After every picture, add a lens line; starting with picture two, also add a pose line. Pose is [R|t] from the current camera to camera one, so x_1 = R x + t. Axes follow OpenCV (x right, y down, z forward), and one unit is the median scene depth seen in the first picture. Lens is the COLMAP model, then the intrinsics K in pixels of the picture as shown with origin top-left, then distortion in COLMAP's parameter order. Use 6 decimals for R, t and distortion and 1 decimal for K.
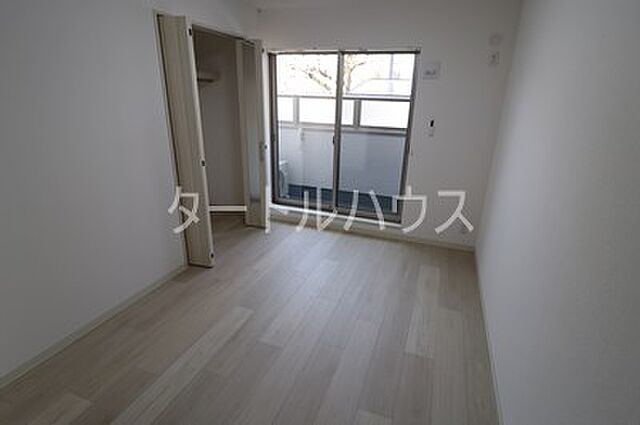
lens RADIAL K [[327.5, 0, 320.0], [0, 327.5, 212.5], [0, 0, 1]] dist [0.000139, 0.000050]
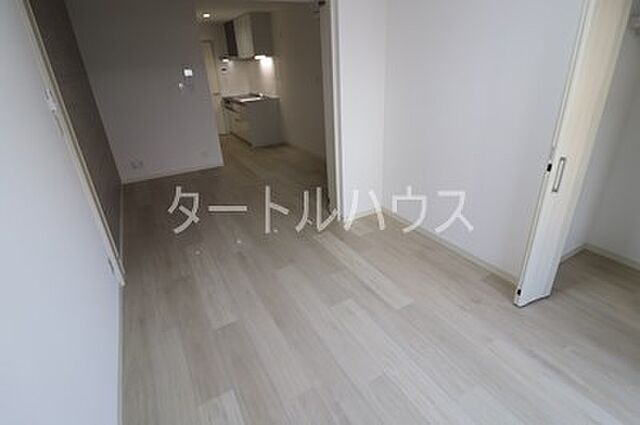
lens RADIAL K [[327.5, 0, 320.0], [0, 327.5, 212.5], [0, 0, 1]] dist [0.000139, 0.000050]
pose [[-0.653203, 0.311797, -0.690006, 0.519855], [-0.238252, 0.780357, 0.578168, -0.412147], [0.718723, 0.542057, -0.435445, 1.222759]]
